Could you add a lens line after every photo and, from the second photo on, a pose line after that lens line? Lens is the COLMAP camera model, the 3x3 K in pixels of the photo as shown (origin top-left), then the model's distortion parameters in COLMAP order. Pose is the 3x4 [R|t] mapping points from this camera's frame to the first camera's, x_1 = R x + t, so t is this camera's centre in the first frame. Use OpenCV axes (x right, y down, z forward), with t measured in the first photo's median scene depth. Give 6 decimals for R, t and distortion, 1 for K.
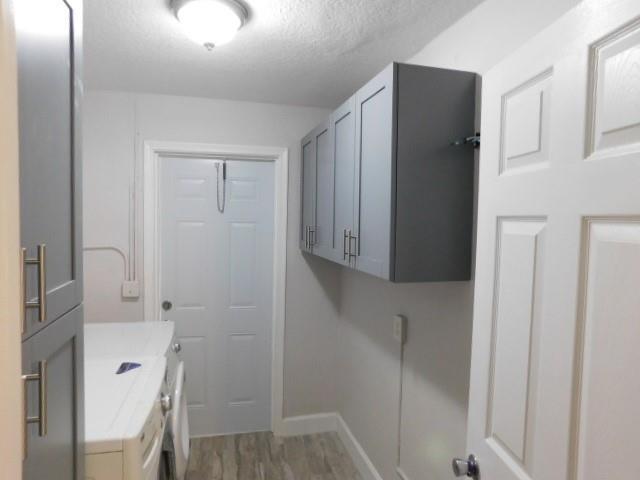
lens RADIAL K [[421.5, 0, 320.1], [0, 421.5, 239.2], [0, 0, 1]] dist [-0.055128, 0.038899]
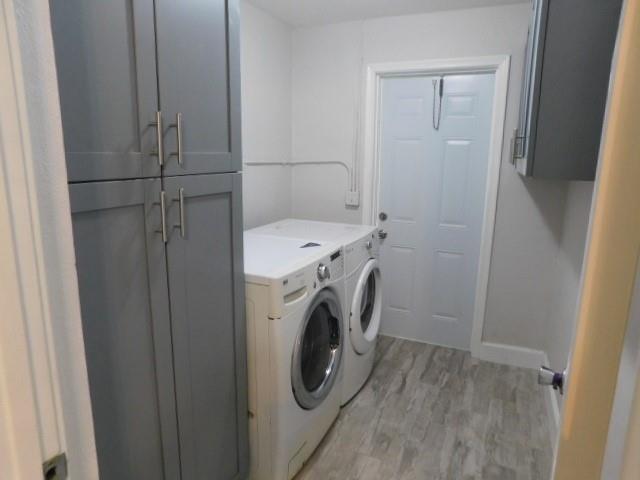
lens RADIAL K [[421.5, 0, 323.8], [0, 421.5, 237.4], [0, 0, 1]] dist [-0.055128, 0.038899]
pose [[0.790169, 0.112429, -0.602489, 0.190670], [-0.033606, 0.989500, 0.140573, 0.060768], [0.611967, -0.090830, 0.785650, 0.017116]]
